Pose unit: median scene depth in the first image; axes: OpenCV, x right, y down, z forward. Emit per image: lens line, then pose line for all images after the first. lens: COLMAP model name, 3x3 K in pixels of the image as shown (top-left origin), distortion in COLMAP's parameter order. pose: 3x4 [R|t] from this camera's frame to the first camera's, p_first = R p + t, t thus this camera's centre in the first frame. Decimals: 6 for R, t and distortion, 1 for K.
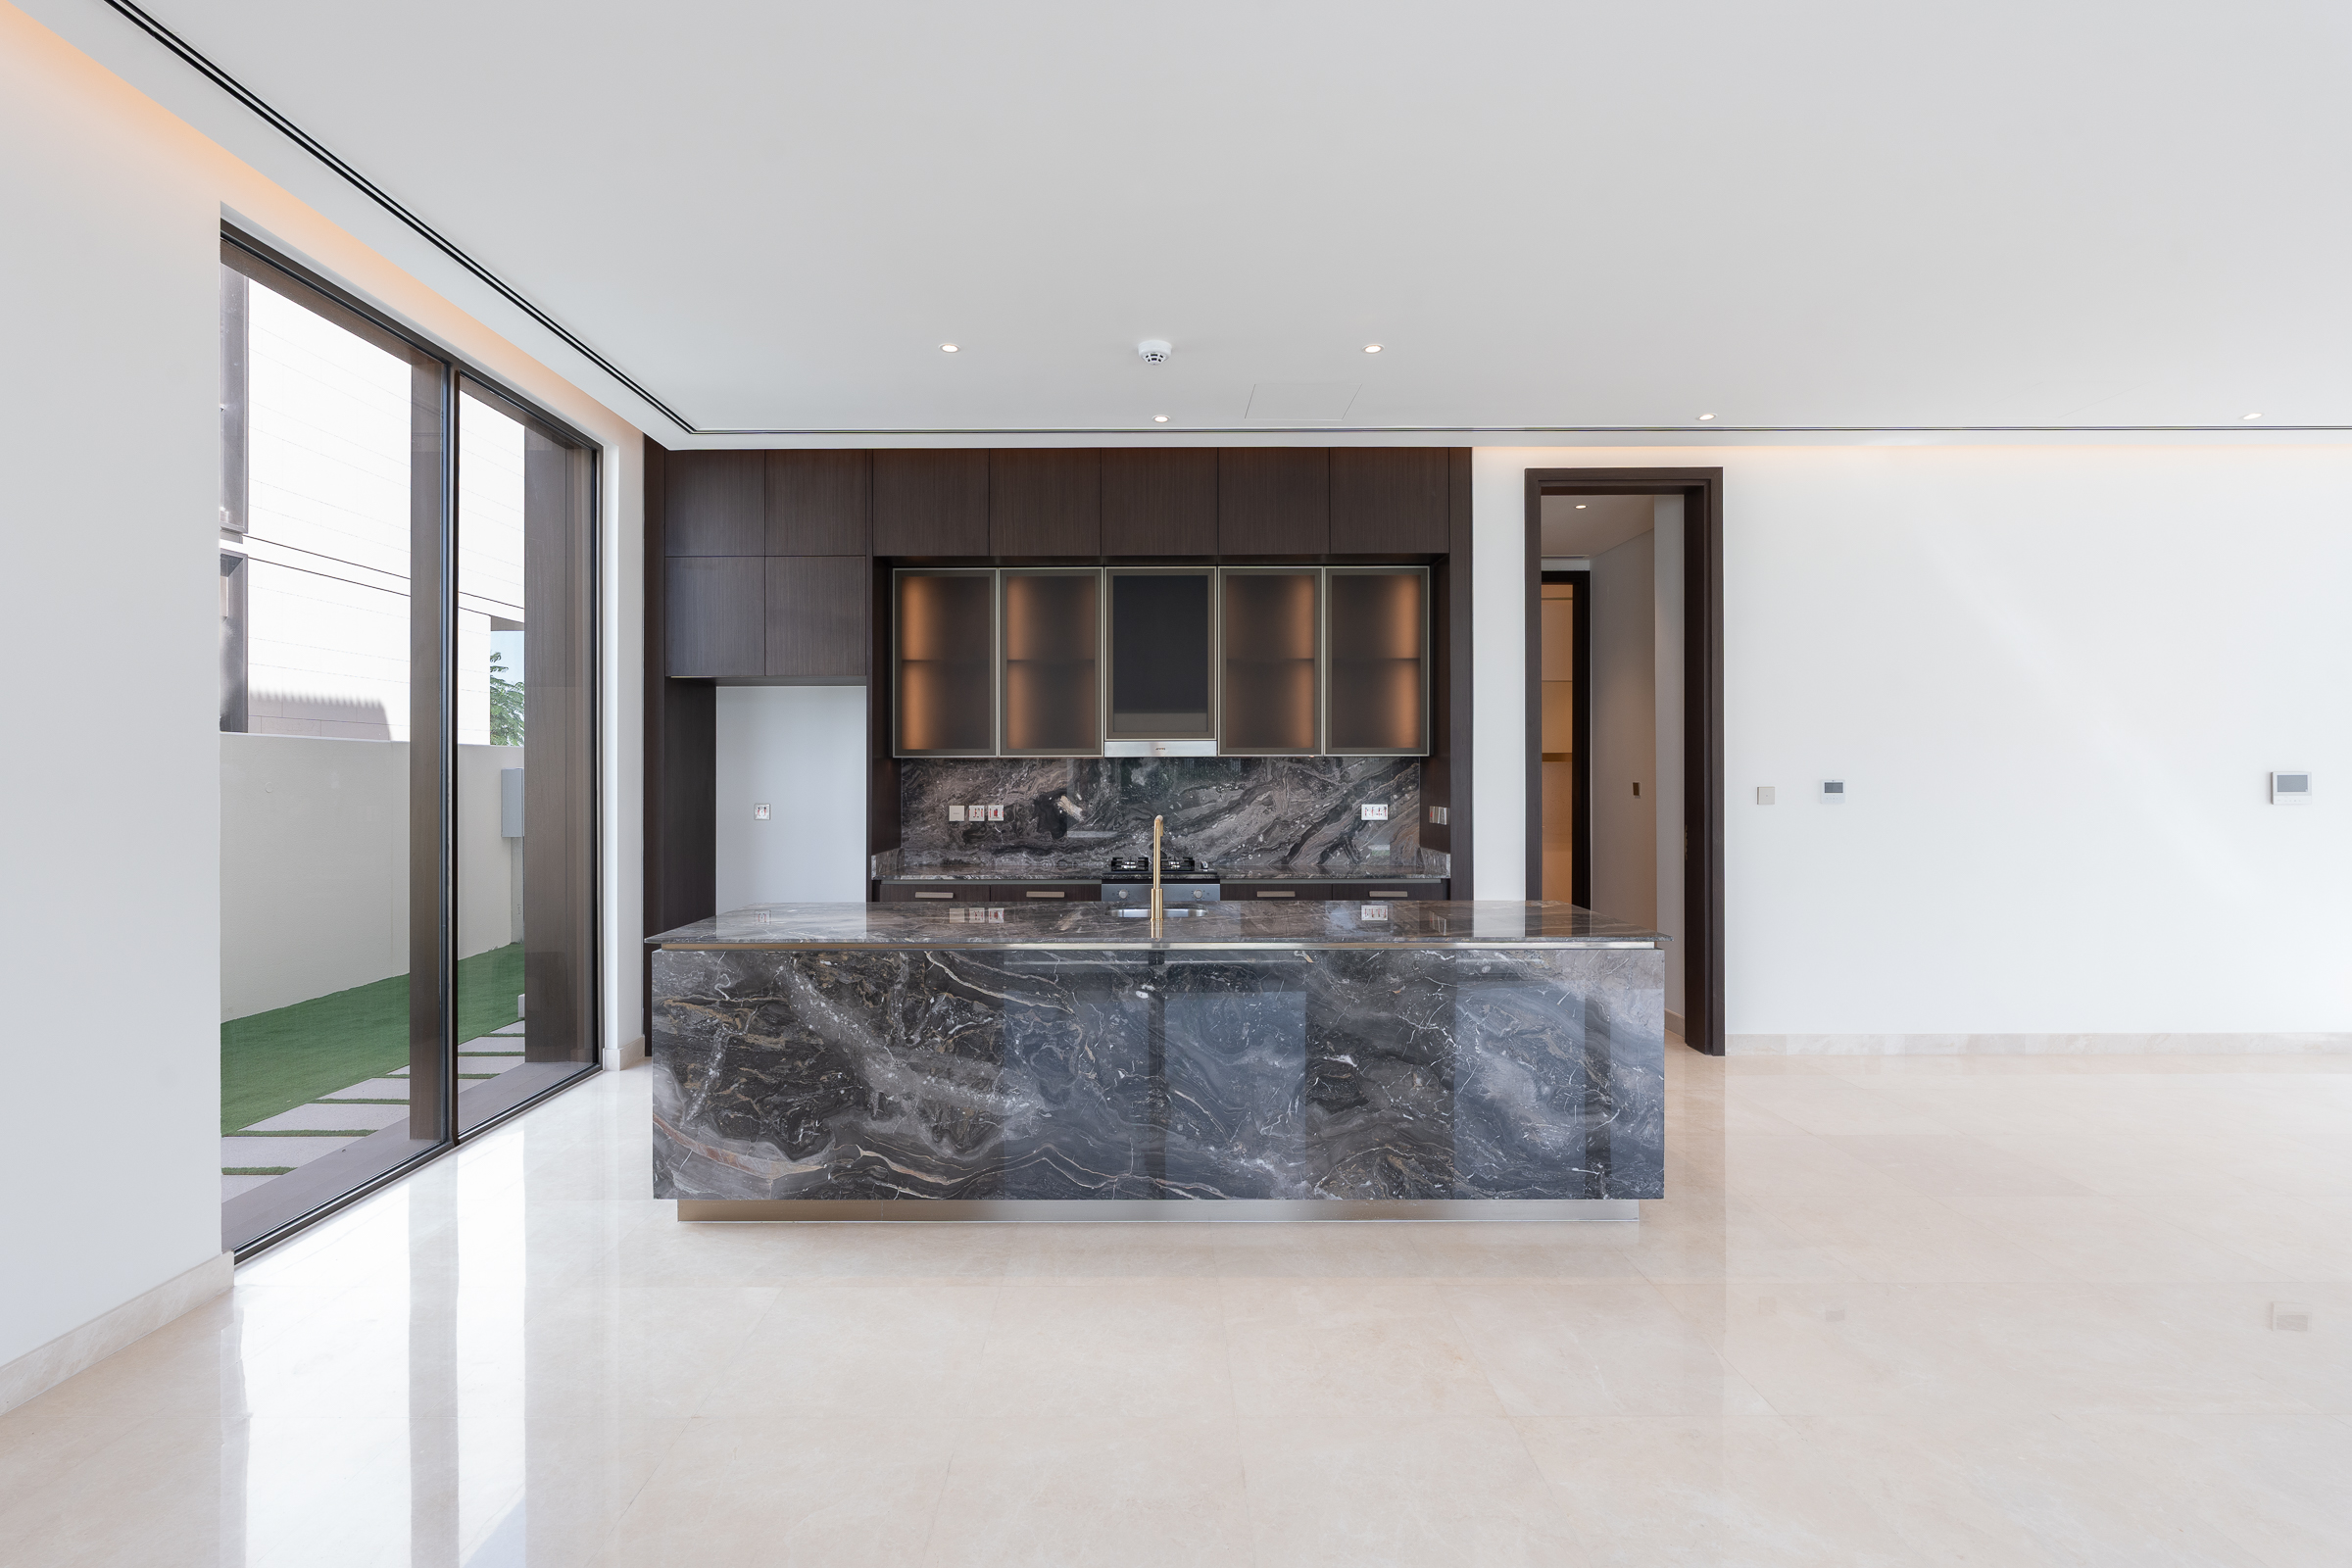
lens RADIAL K [[1078.5, 0, 1174.0], [0, 1078.5, 767.6], [0, 0, 1]] dist [-0.004031, 0.001955]
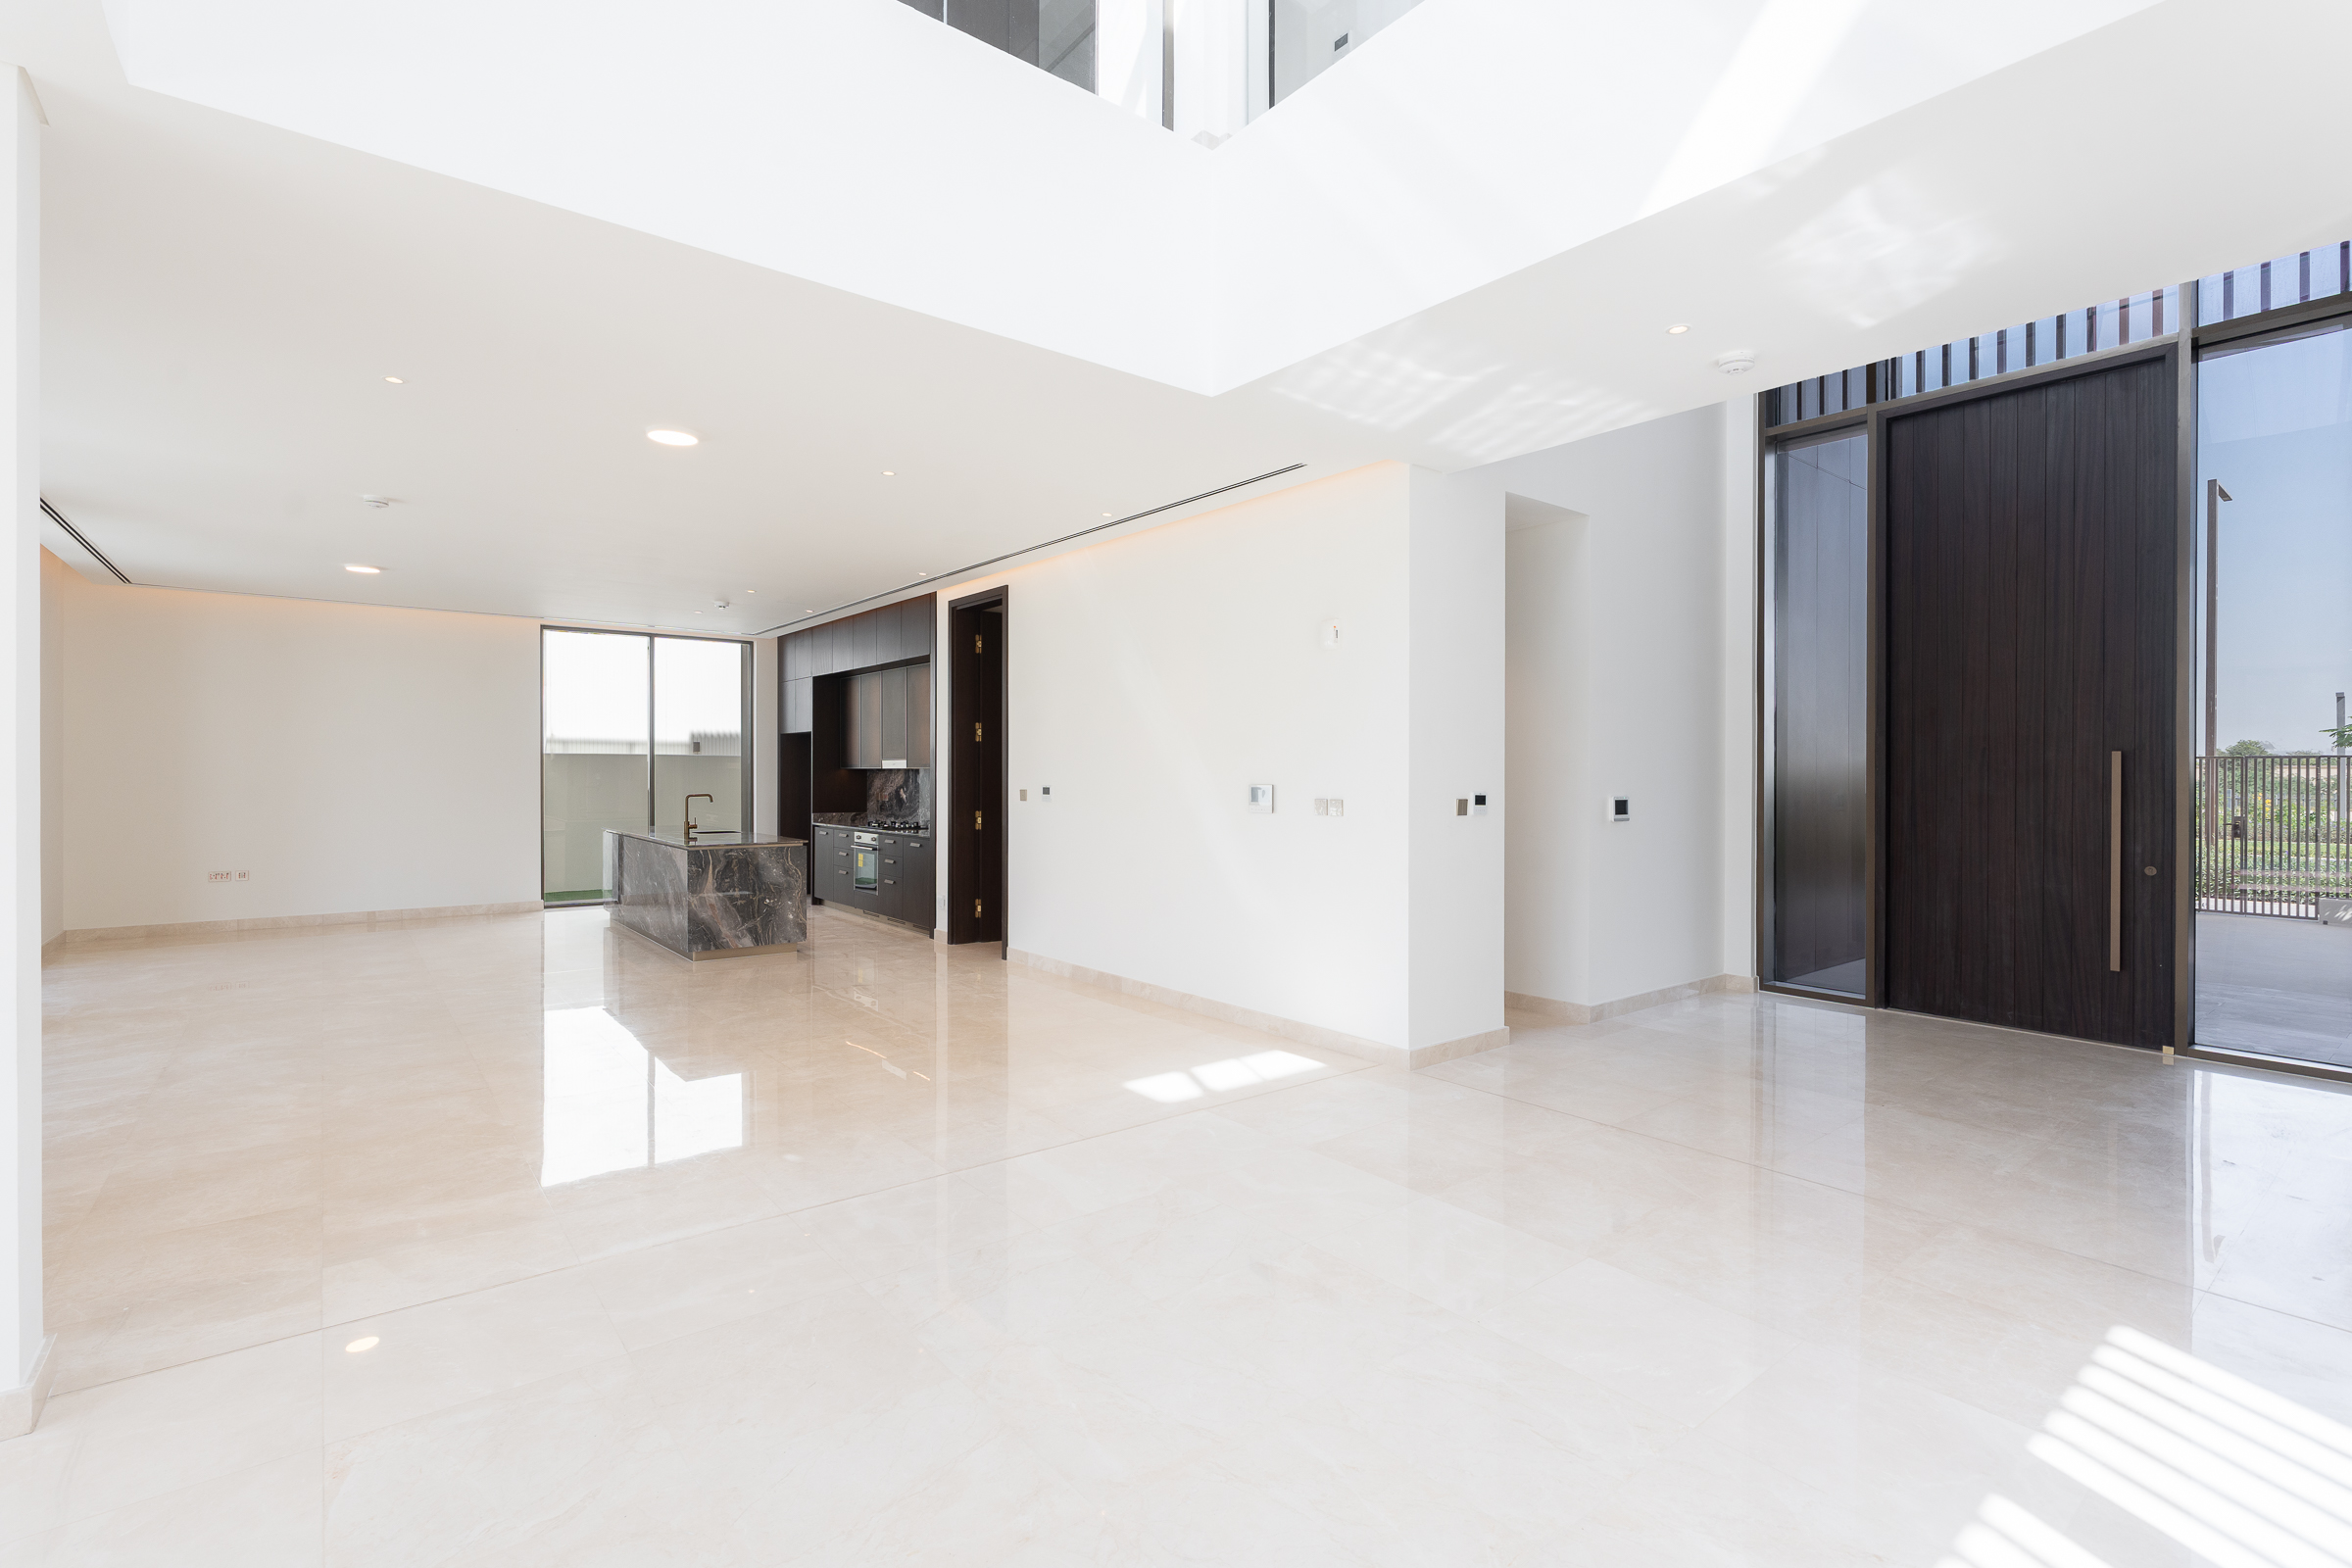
lens RADIAL K [[1078.5, 0, 1157.3], [0, 1078.5, 771.8], [0, 0, 1]] dist [-0.004031, 0.001955]
pose [[0.633740, 0.007423, -0.773510, 1.891281], [-0.007544, 0.999966, 0.003414, -0.013900], [0.773509, 0.003672, 0.633774, 0.184136]]
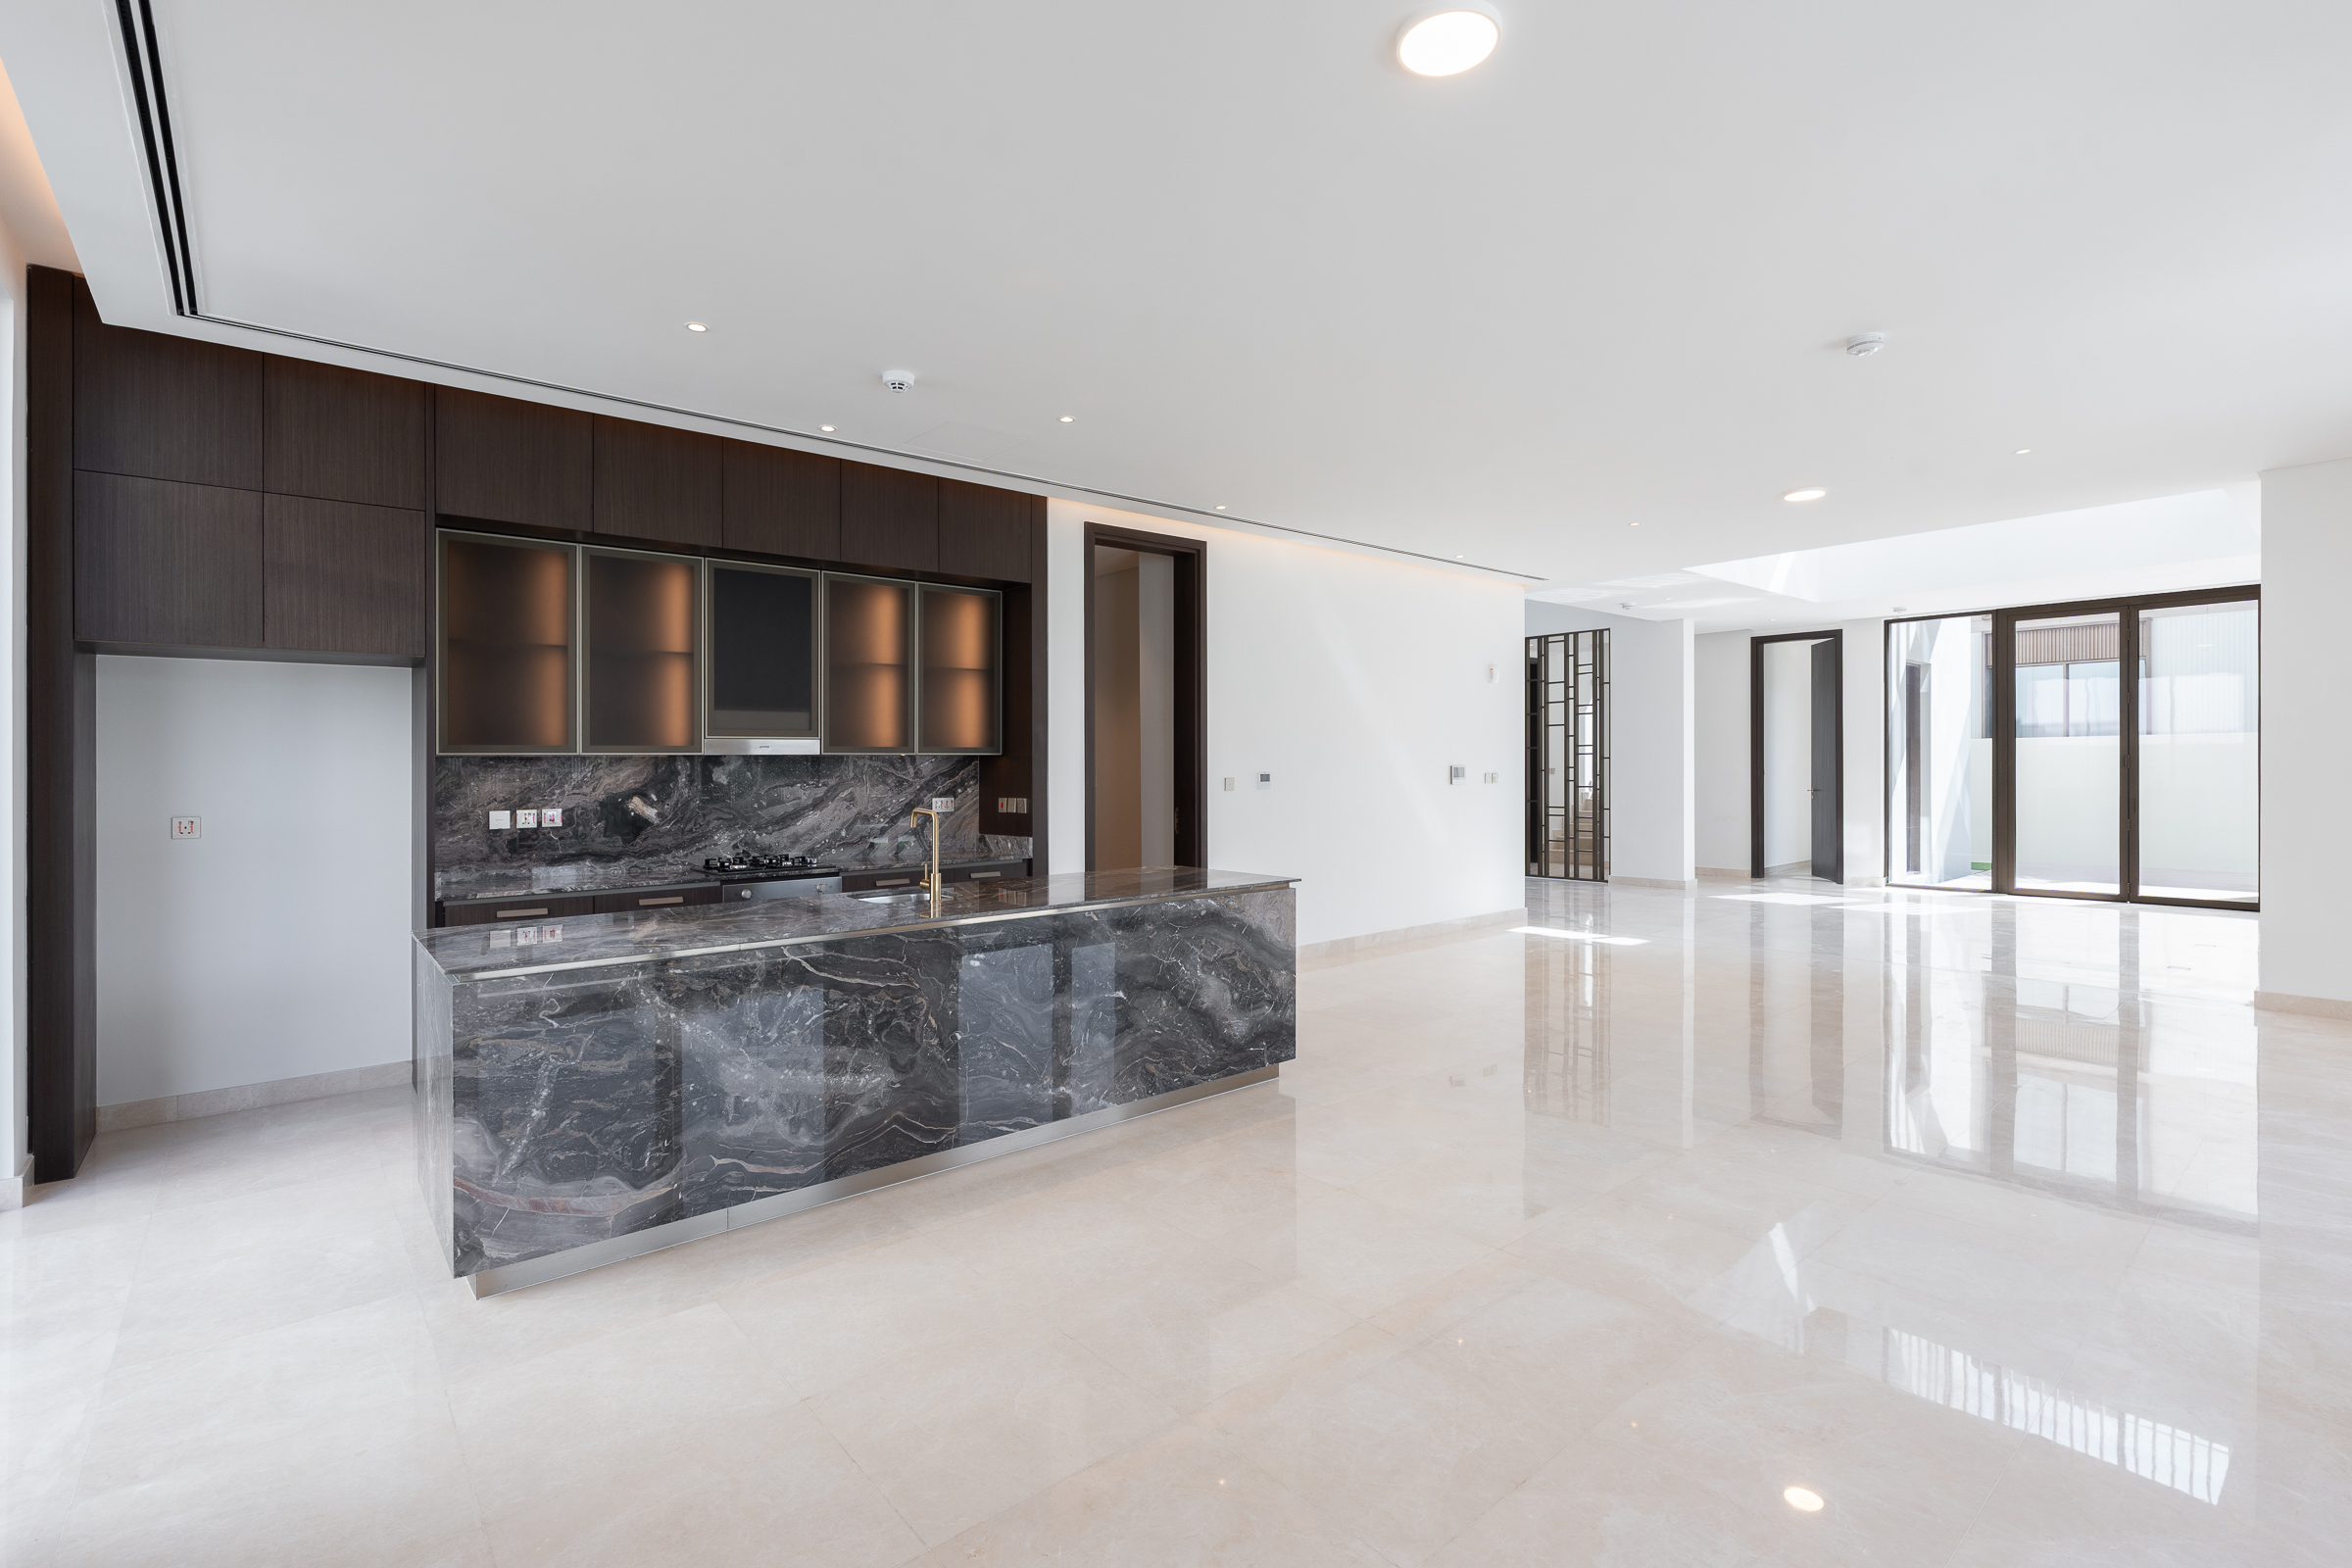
lens RADIAL K [[1078.5, 0, 1173.0], [0, 1078.5, 769.8], [0, 0, 1]] dist [-0.004031, 0.001955]
pose [[0.761037, -0.006319, 0.648678, -0.410750], [0.004574, 0.999980, 0.004375, 0.001337], [-0.648692, -0.000362, 0.761051, -0.002885]]
